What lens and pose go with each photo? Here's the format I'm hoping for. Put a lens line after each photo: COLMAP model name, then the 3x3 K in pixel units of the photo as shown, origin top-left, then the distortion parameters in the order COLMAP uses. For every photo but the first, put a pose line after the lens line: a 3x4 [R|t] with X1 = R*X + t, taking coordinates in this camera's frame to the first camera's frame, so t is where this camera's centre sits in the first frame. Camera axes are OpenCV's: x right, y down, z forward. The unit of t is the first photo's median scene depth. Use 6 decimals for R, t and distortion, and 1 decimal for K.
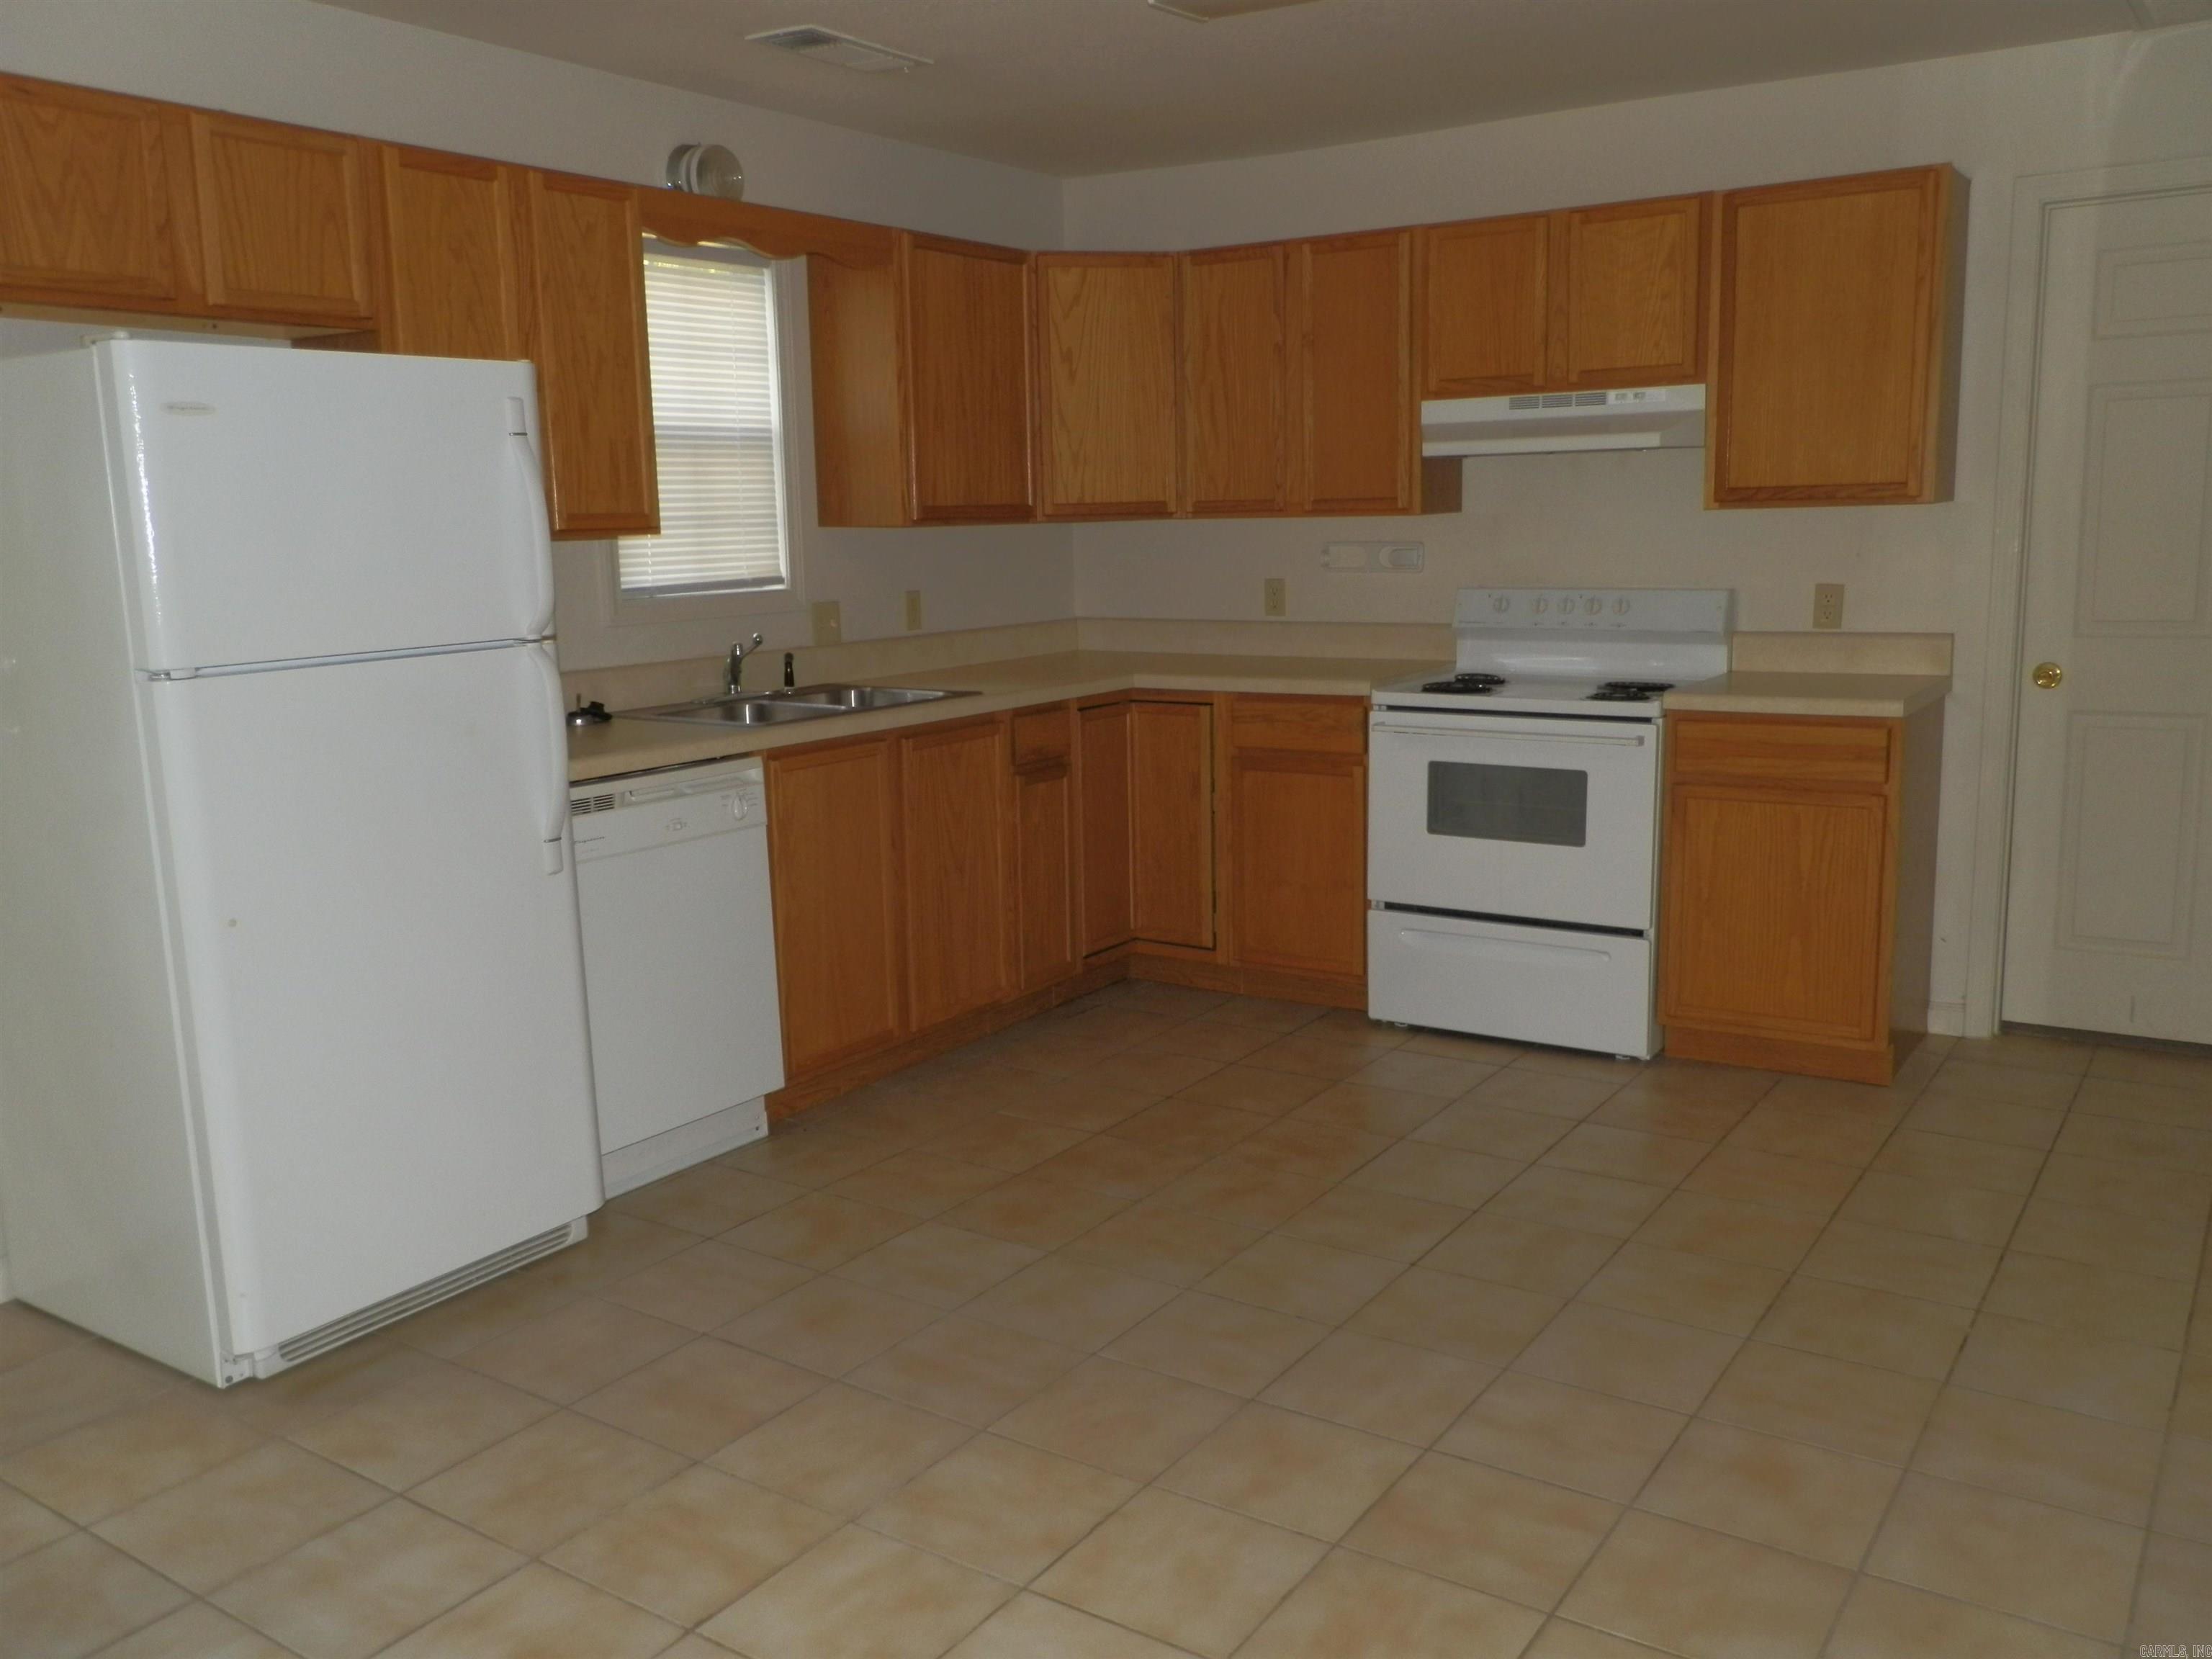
lens RADIAL K [[1822.2, 0, 1106.0], [0, 1822.2, 829.5], [0, 0, 1]] dist [-0.007993, 0.005346]
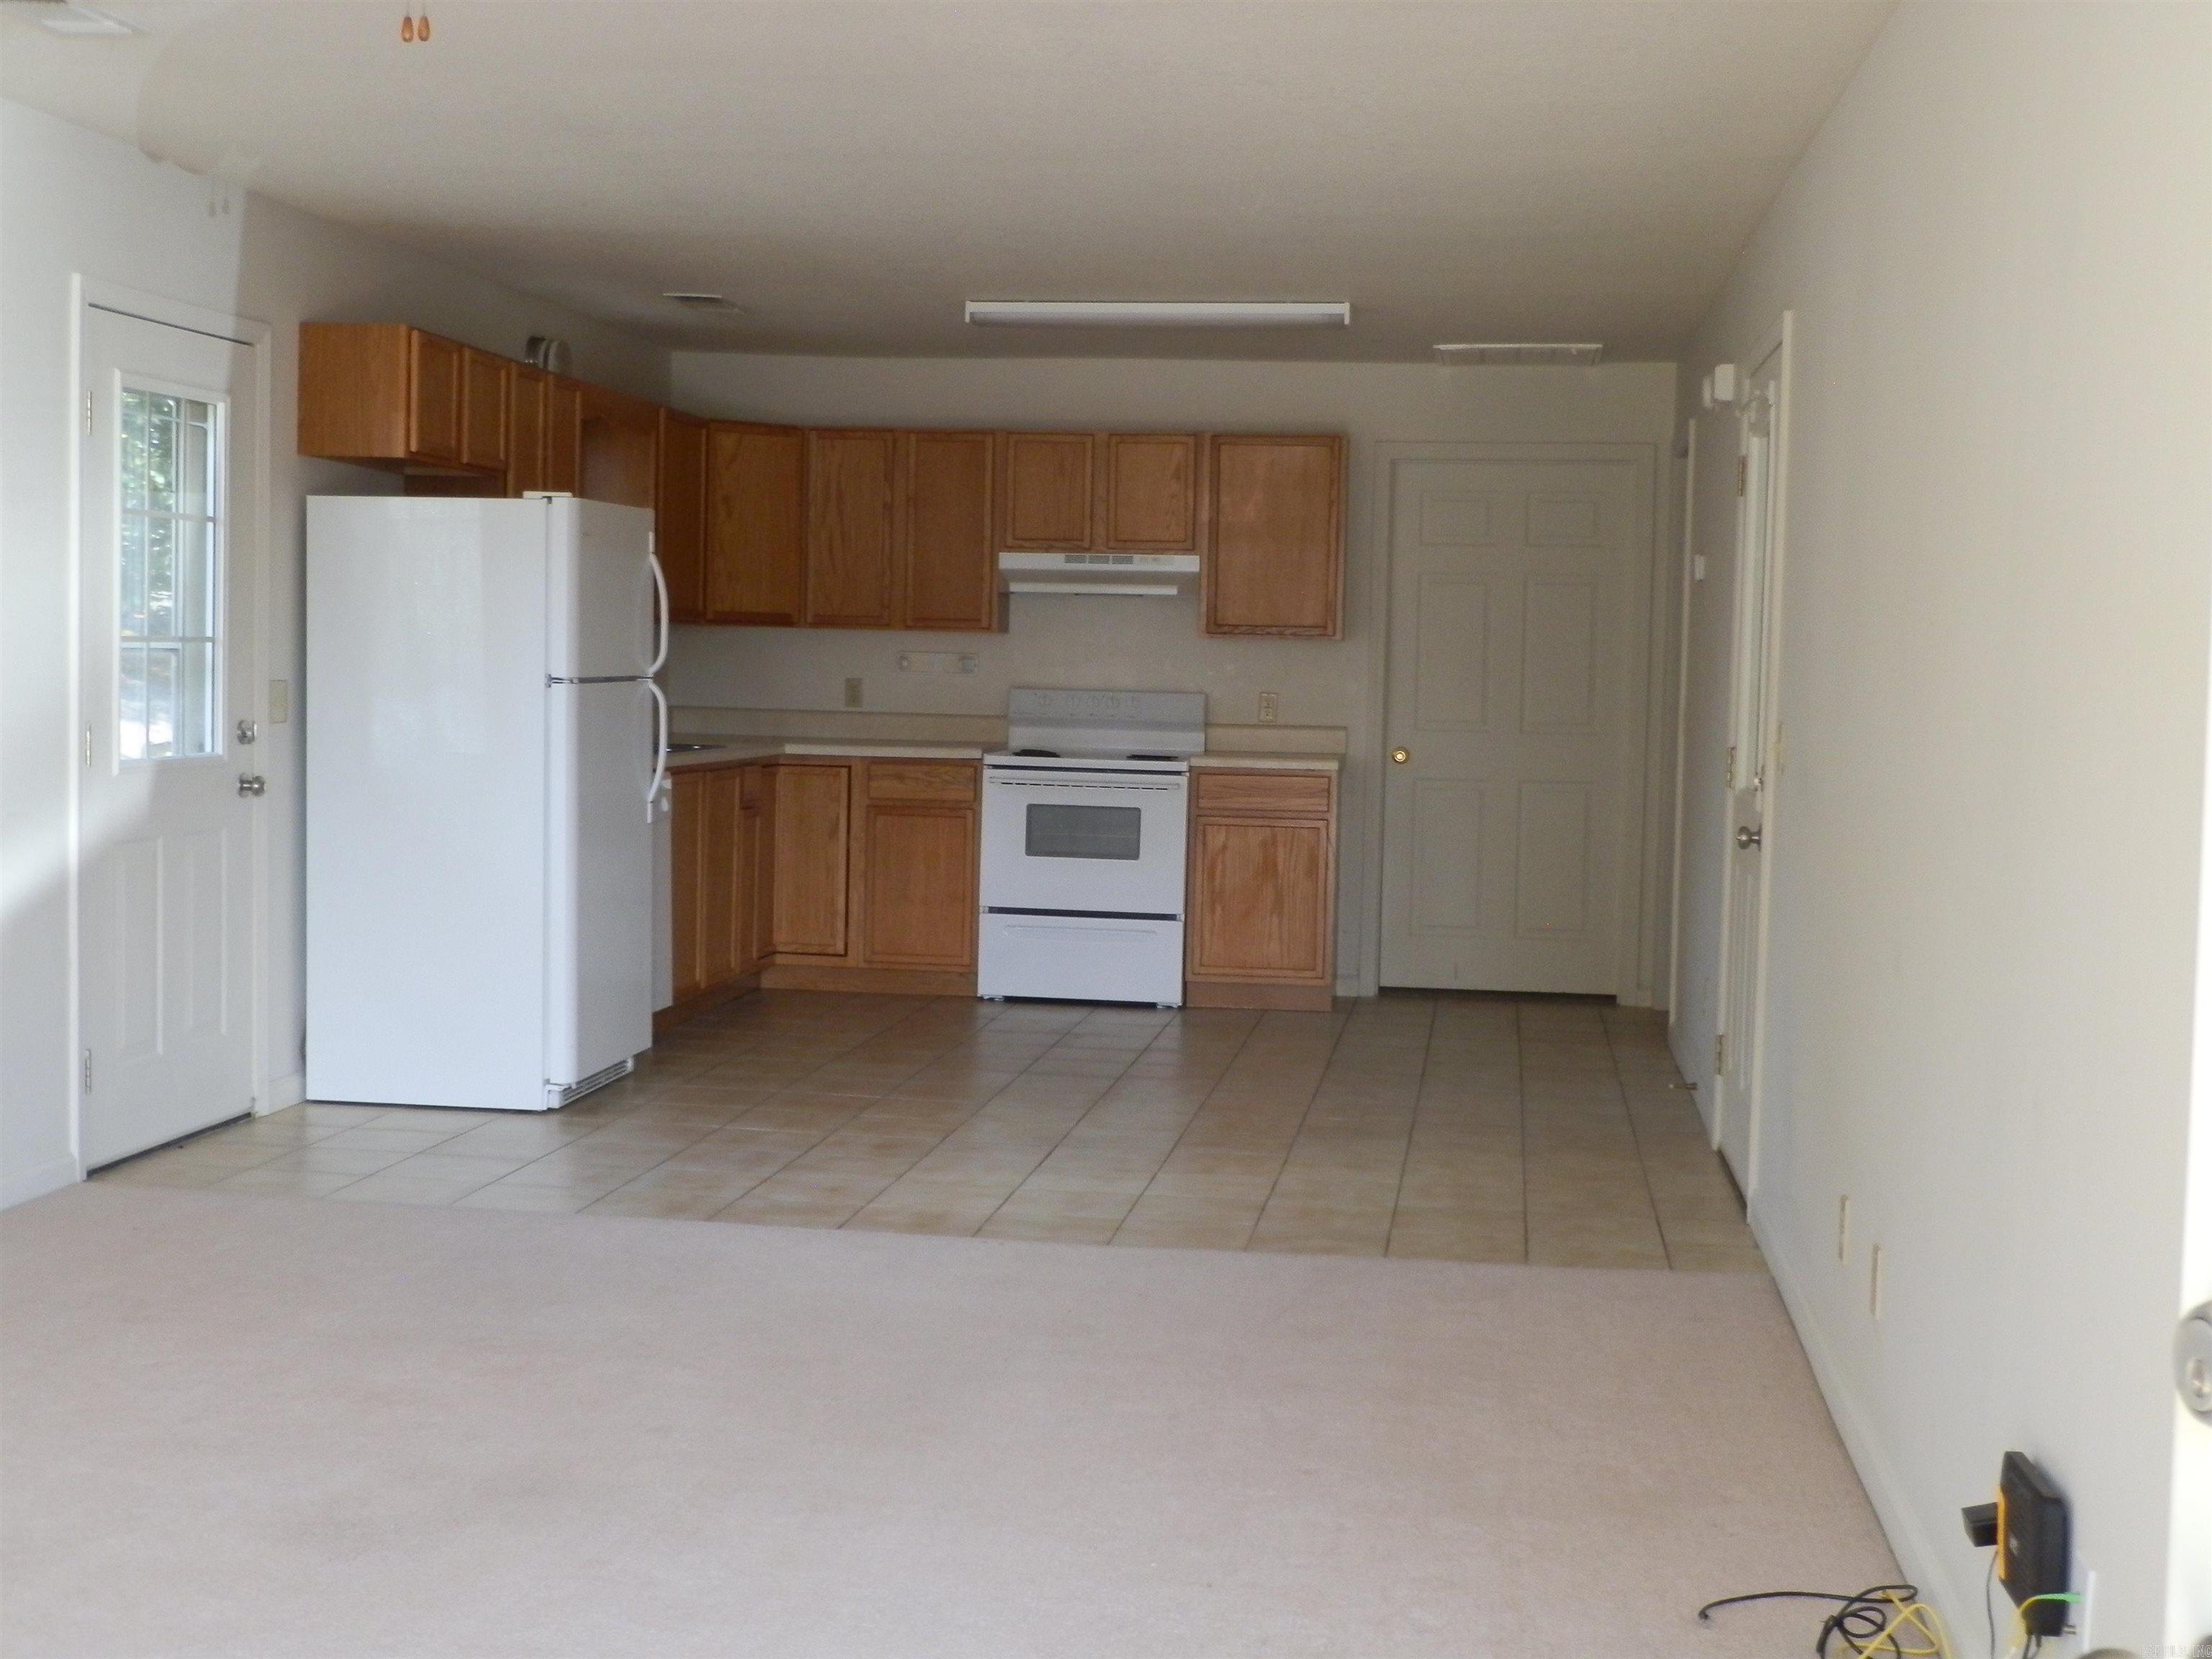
lens RADIAL K [[2718.0, 0, 1106.0], [0, 2718.0, 829.5], [0, 0, 1]] dist [0.118160, 0.000081]
pose [[0.901320, 0.015662, 0.432871, -0.671385], [0.030906, 0.994474, -0.100334, 0.193013], [-0.432050, 0.103811, 0.895855, -0.906213]]
